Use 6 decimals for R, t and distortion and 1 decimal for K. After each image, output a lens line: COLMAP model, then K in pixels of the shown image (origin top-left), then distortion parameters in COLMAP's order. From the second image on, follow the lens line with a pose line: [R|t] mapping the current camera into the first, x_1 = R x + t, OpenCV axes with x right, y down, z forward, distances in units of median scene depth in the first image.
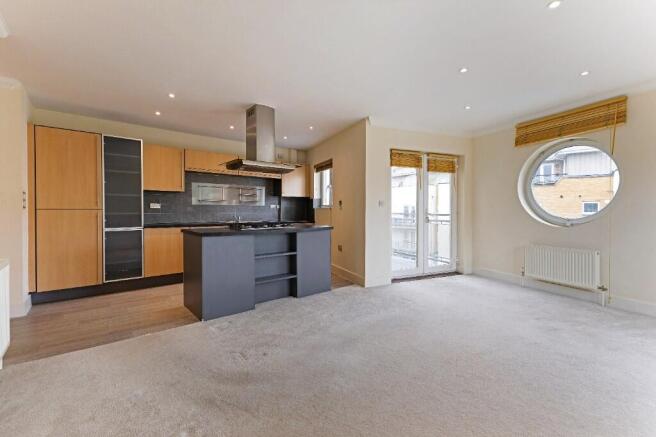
lens RADIAL K [[286.1, 0, 326.3], [0, 286.1, 216.0], [0, 0, 1]] dist [0.000459, -0.000001]
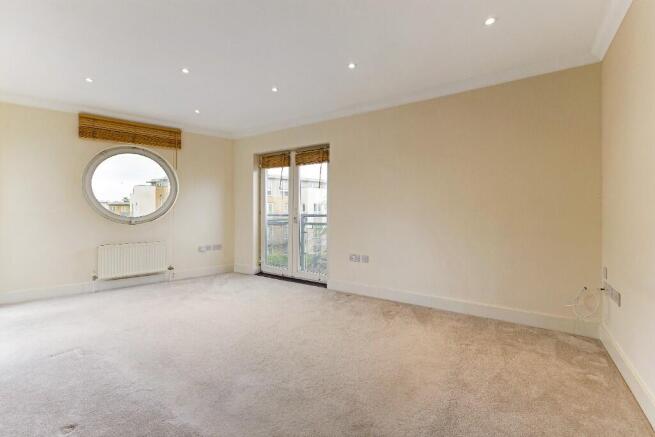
lens RADIAL K [[279.9, 0, 335.9], [0, 279.9, 209.7], [0, 0, 1]] dist [0.000315, 0.000058]
pose [[-0.297304, 0.001284, 0.954782, -0.393863], [0.015339, 0.999876, 0.003431, -0.009234], [-0.954660, 0.015666, -0.297286, 0.503503]]
